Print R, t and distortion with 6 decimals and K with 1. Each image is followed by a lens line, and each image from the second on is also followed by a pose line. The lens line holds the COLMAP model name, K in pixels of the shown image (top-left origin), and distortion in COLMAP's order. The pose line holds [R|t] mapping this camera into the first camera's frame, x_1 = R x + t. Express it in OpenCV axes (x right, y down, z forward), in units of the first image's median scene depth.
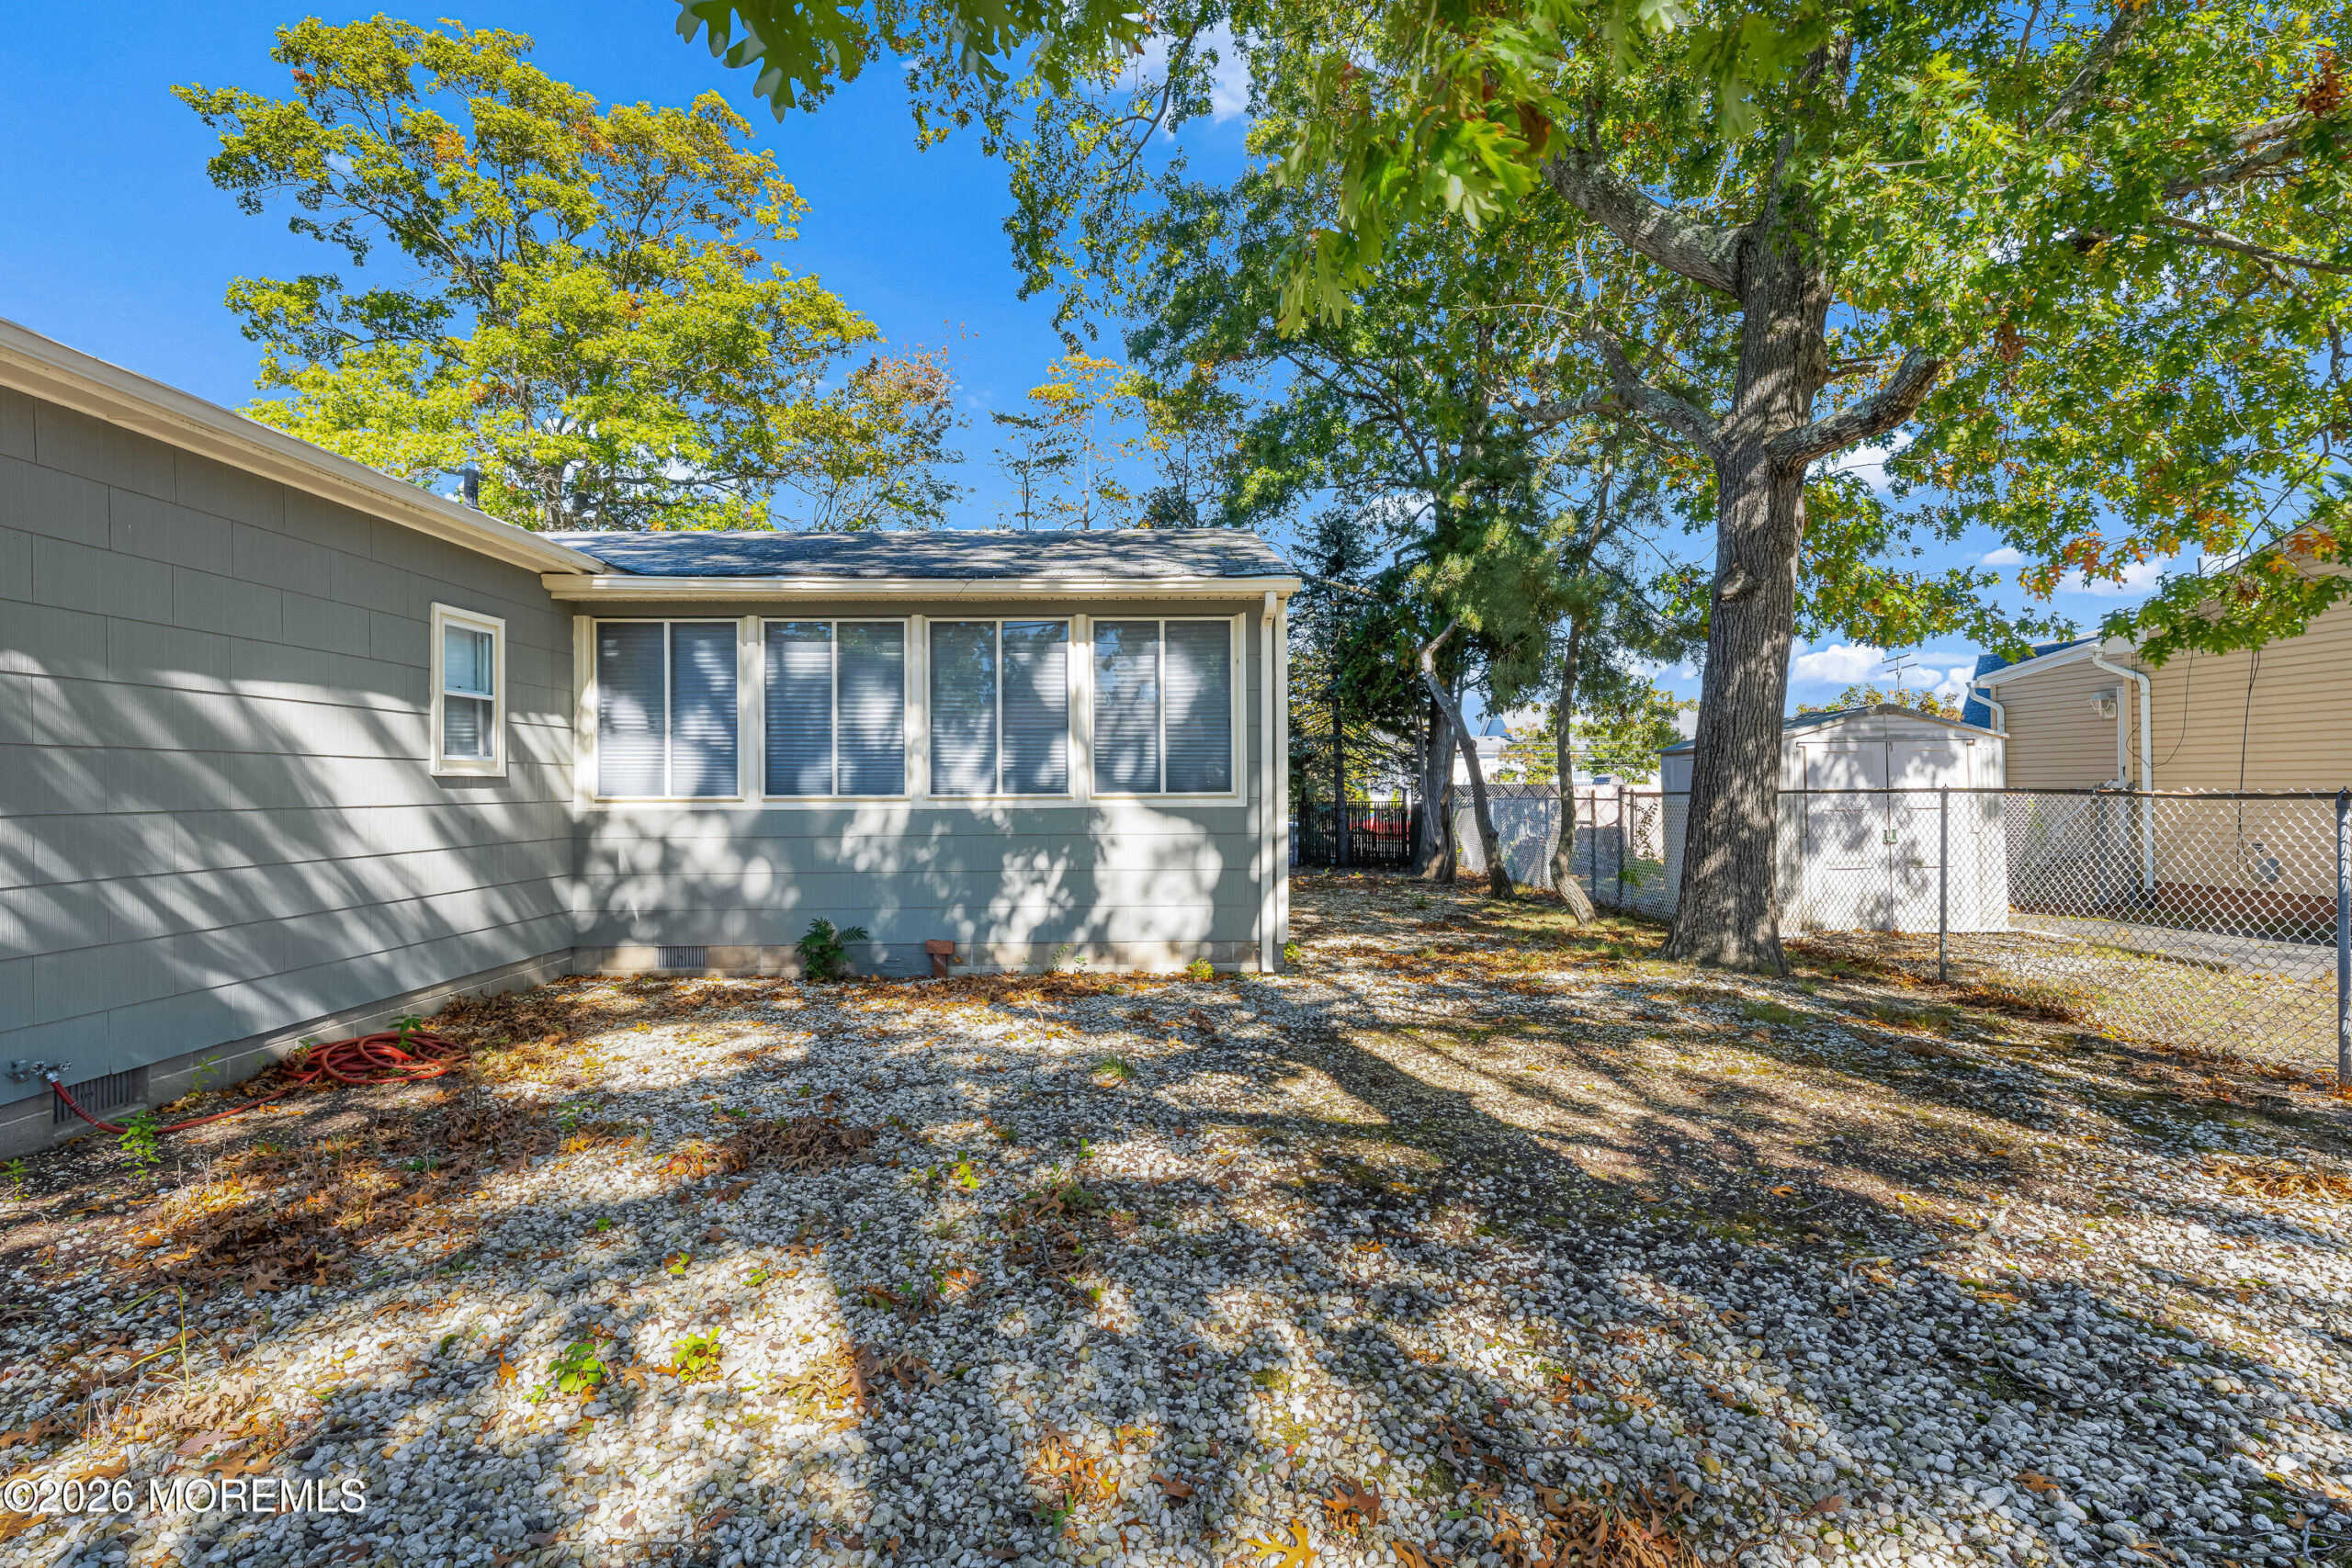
lens RADIAL K [[1084.1, 0, 1176.0], [0, 1084.1, 784.0], [0, 0, 1]] dist [-0.000178, -0.000153]
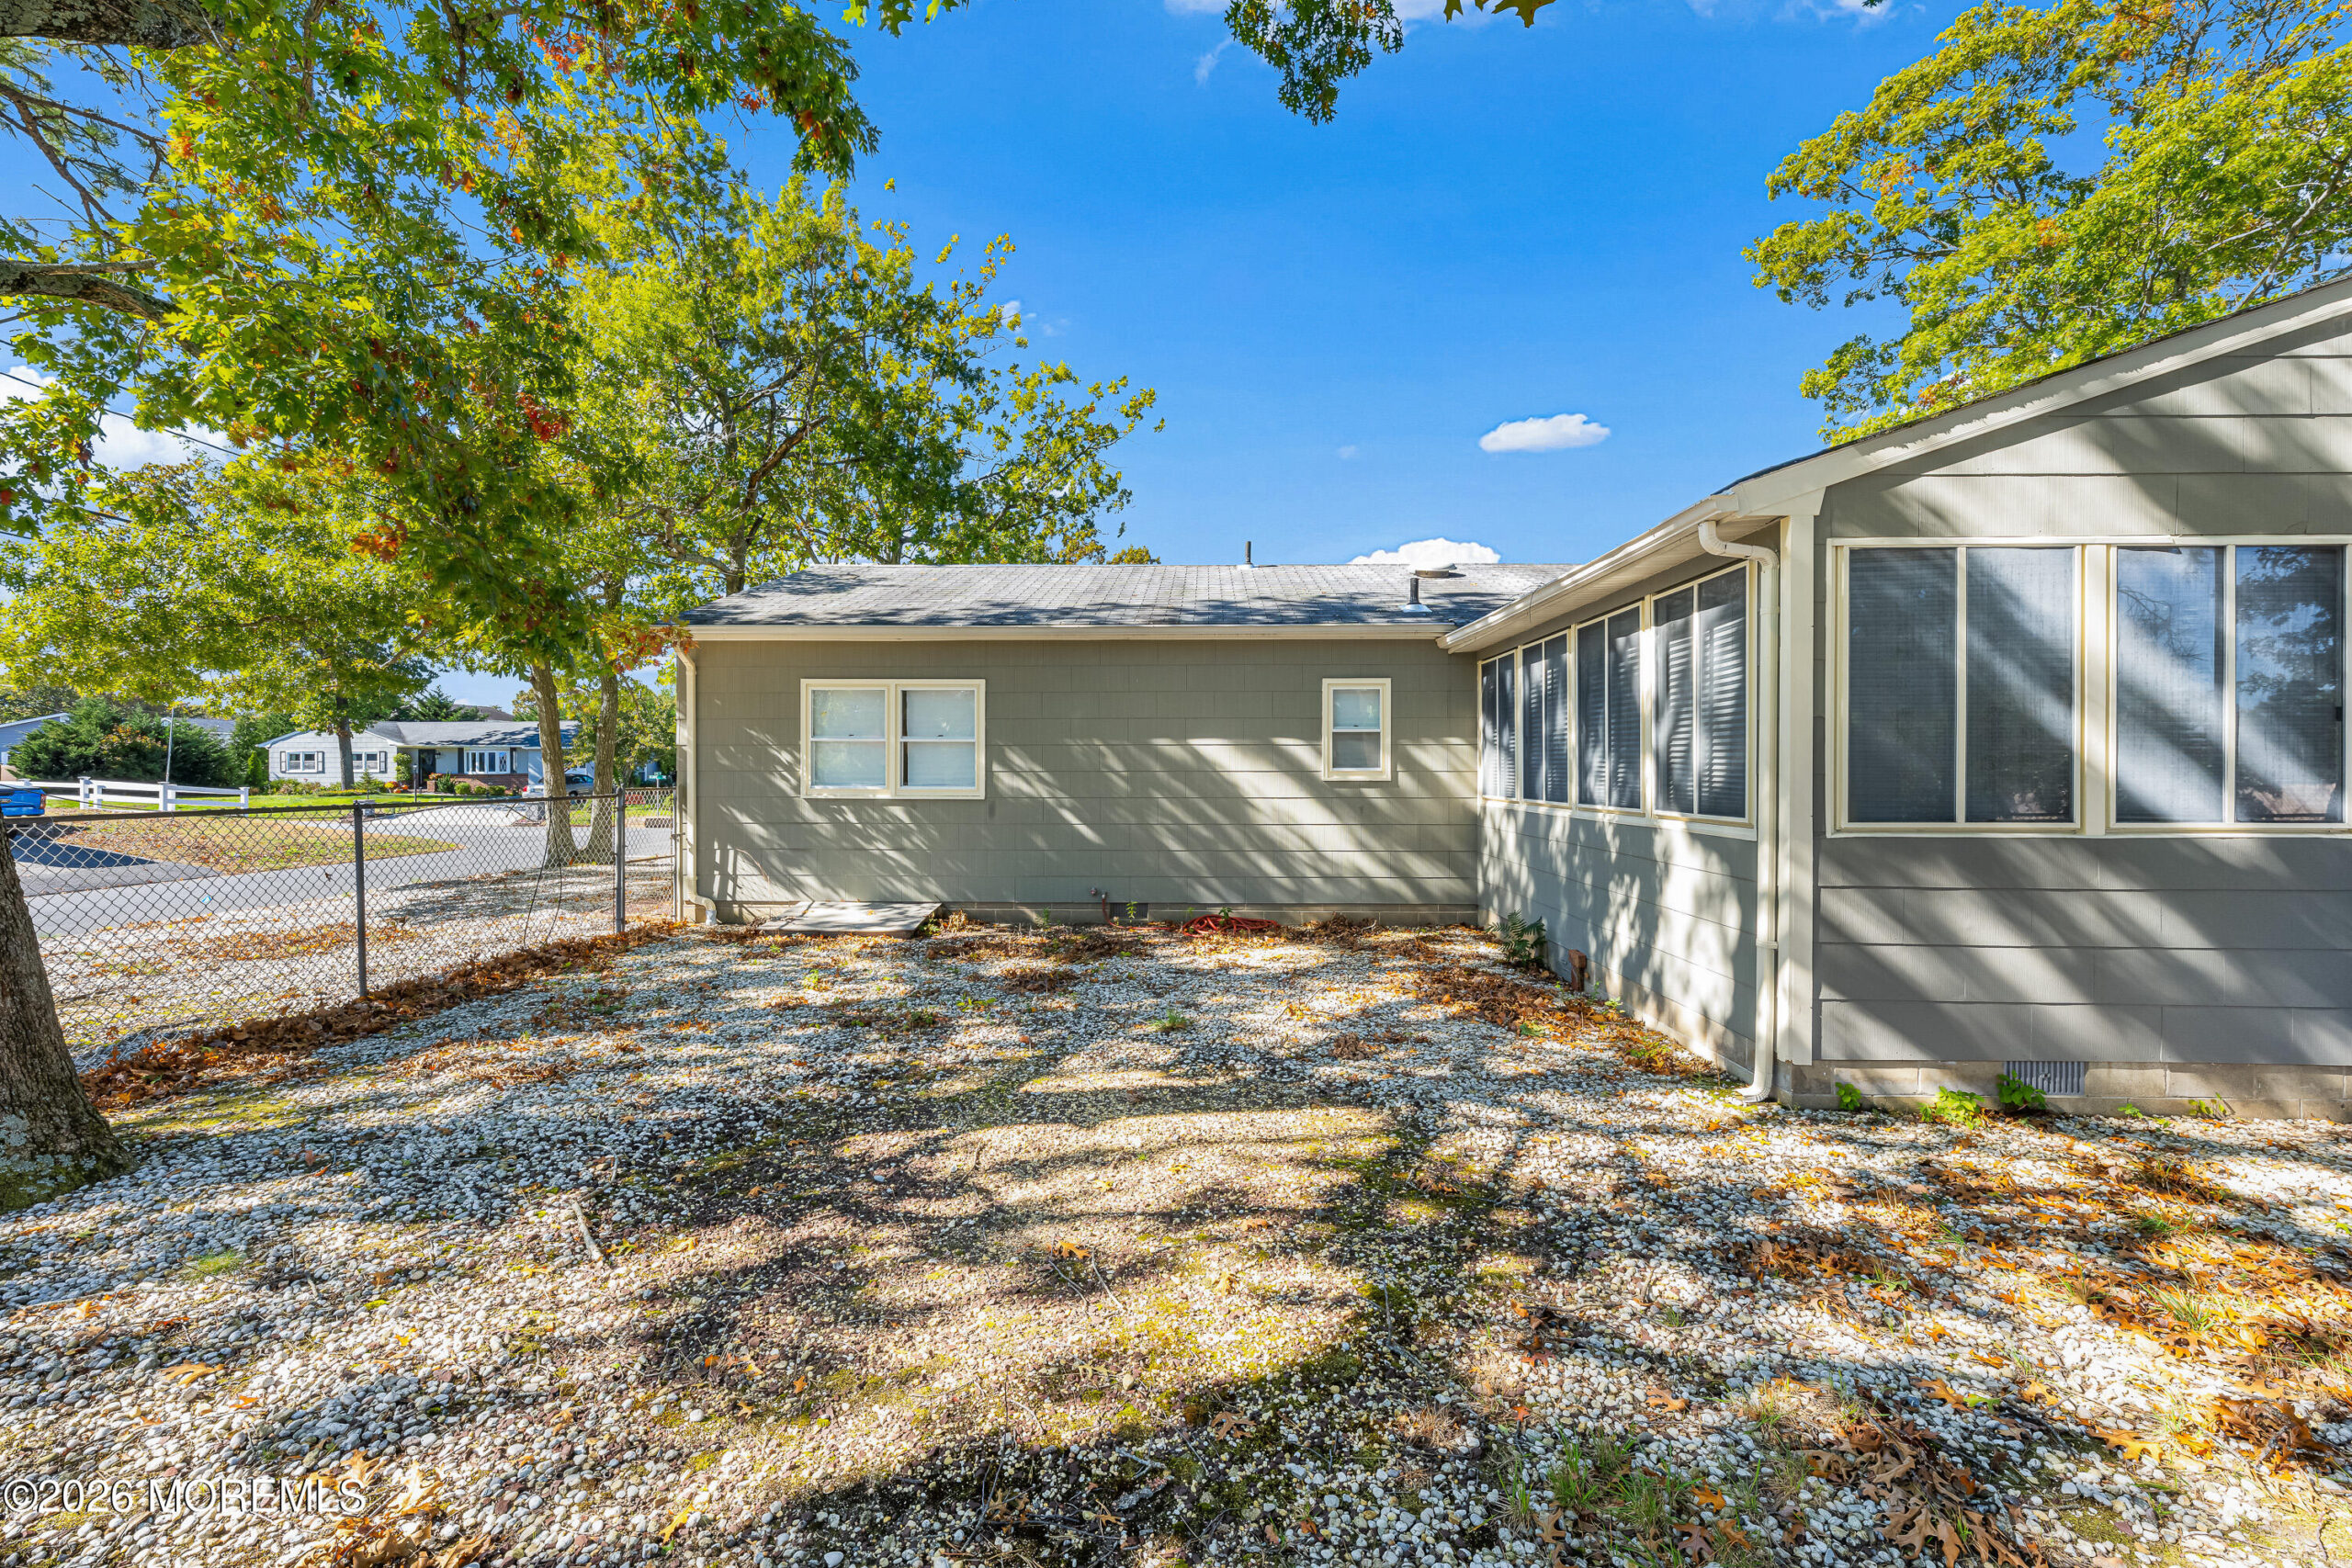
lens RADIAL K [[1023.8, 0, 1176.0], [0, 1023.8, 784.0], [0, 0, 1]] dist [-0.000717, 0.000387]
pose [[-0.083393, 0.021557, -0.996284, 1.225866], [0.003286, 0.999767, 0.021357, -0.050358], [0.996511, -0.001492, -0.083444, 1.194200]]
